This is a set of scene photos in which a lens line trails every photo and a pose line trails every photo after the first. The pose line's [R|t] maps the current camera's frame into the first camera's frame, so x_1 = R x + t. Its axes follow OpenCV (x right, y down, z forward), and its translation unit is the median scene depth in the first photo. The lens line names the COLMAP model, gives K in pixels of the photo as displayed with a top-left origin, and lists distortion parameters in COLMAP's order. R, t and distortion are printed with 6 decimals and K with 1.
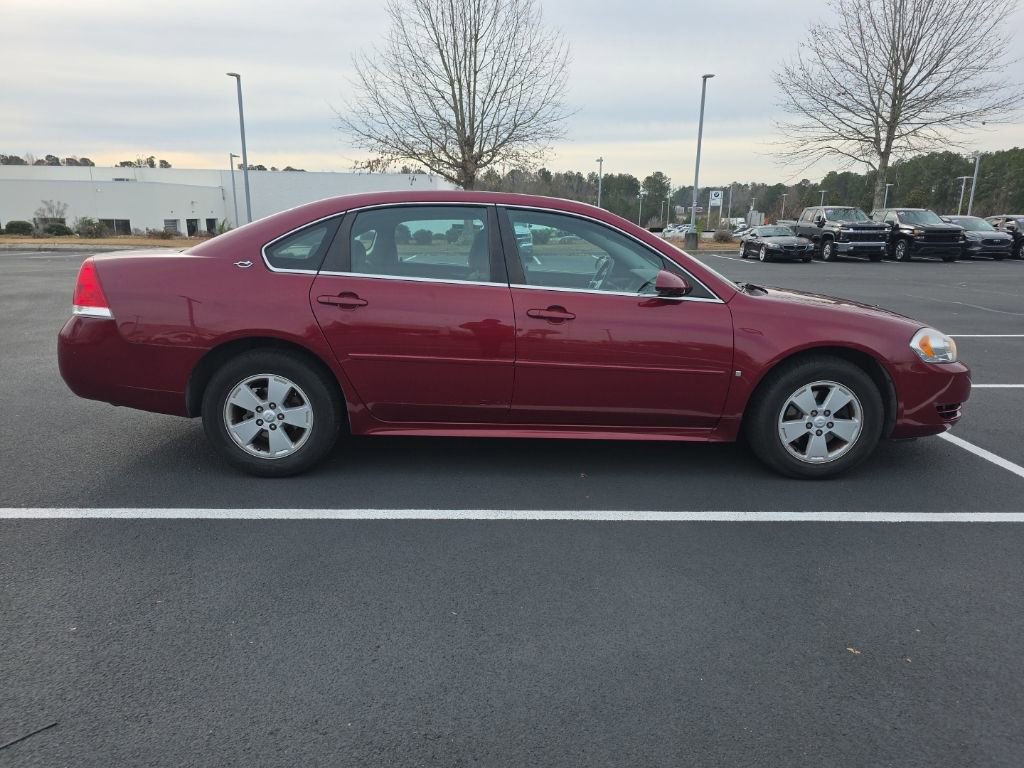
lens RADIAL K [[699.3, 0, 516.1], [0, 699.3, 383.7], [0, 0, 1]] dist [0.053347, -0.045685]
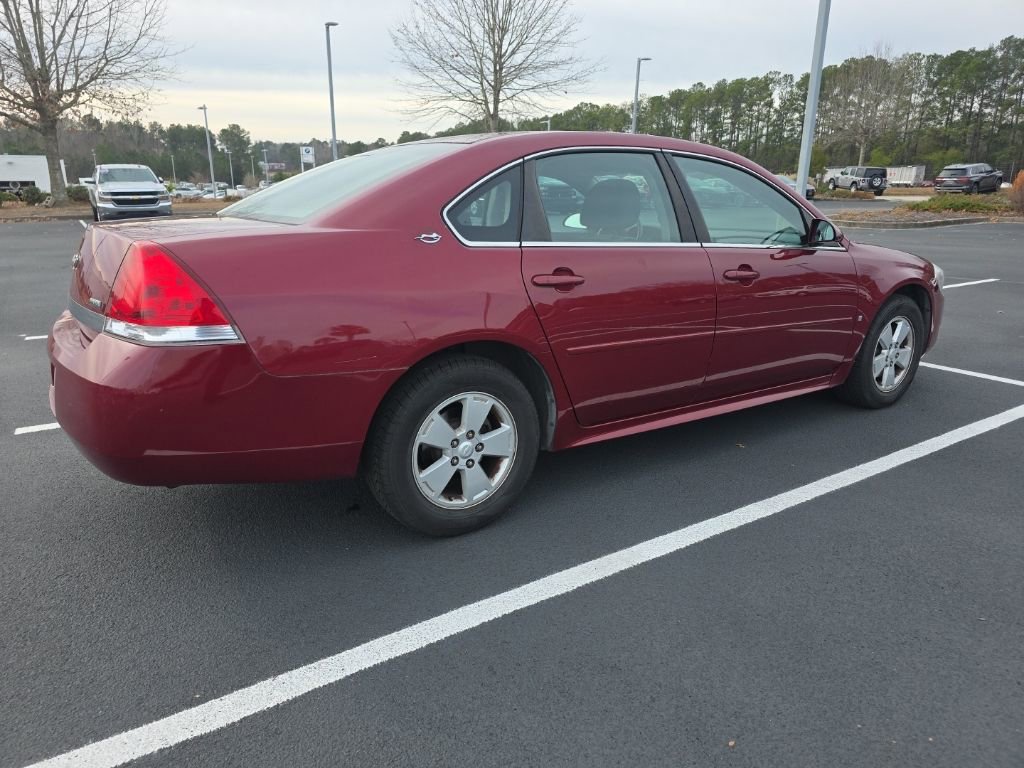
lens RADIAL K [[699.3, 0, 516.1], [0, 699.3, 383.7], [0, 0, 1]] dist [0.053347, -0.045685]
pose [[0.846957, -0.156745, 0.508031, -0.090735], [0.127977, 0.987562, 0.091340, -0.010879], [-0.516030, -0.012345, 0.856482, 0.049957]]
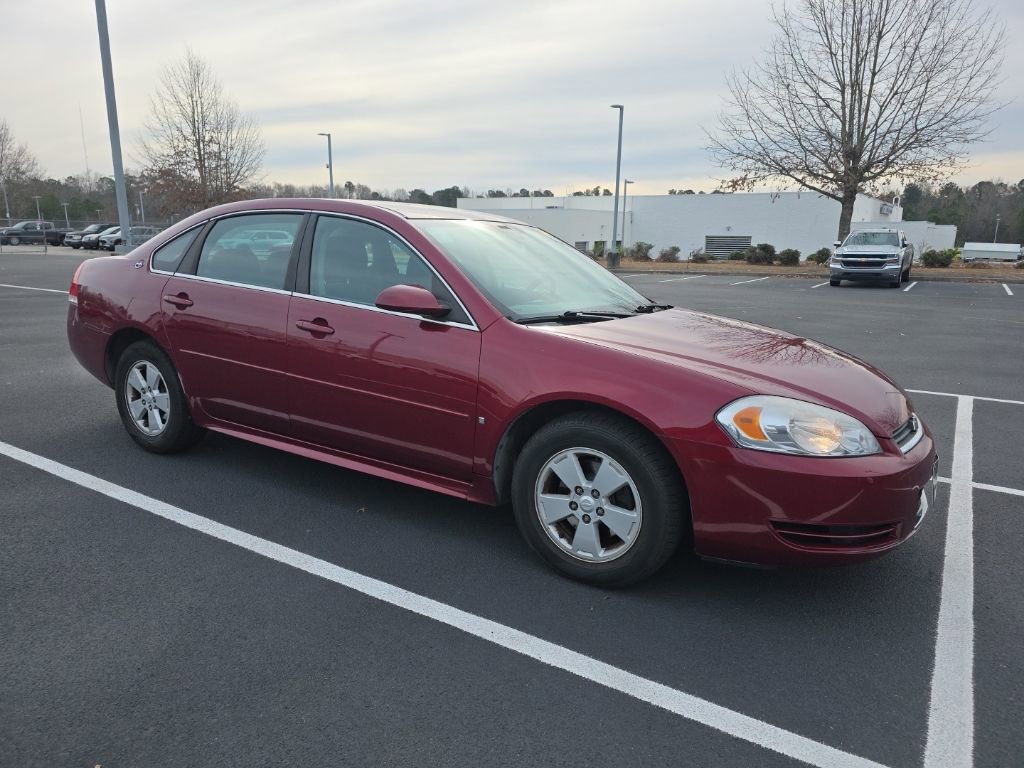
lens RADIAL K [[699.3, 0, 516.1], [0, 699.3, 383.7], [0, 0, 1]] dist [0.053347, -0.045685]
pose [[0.829742, 0.116889, -0.545770, 0.106096], [-0.133364, 0.991022, 0.009495, -0.009297], [0.541980, 0.064908, 0.837881, 0.049294]]
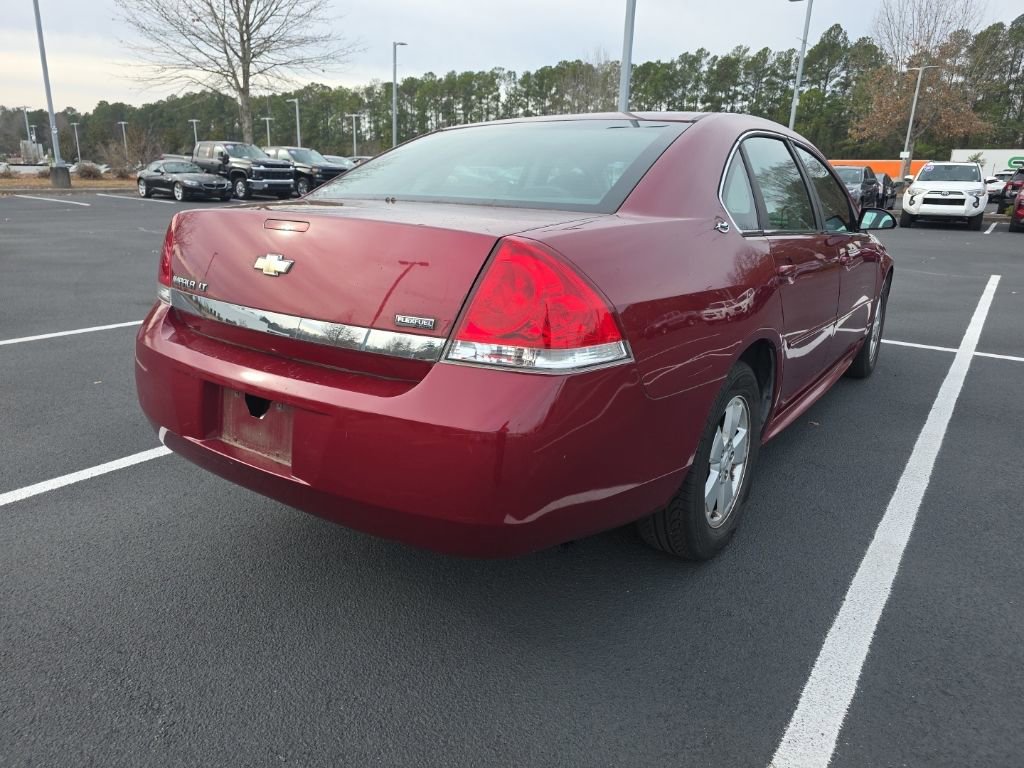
lens RADIAL K [[706.8, 0, 516.5], [0, 706.8, 370.2], [0, 0, 1]] dist [0.041723, -0.032266]
pose [[0.606367, -0.209211, 0.767170, -0.130398], [0.159517, 0.977161, 0.140395, -0.021945], [-0.779020, 0.037246, 0.625891, 0.104643]]
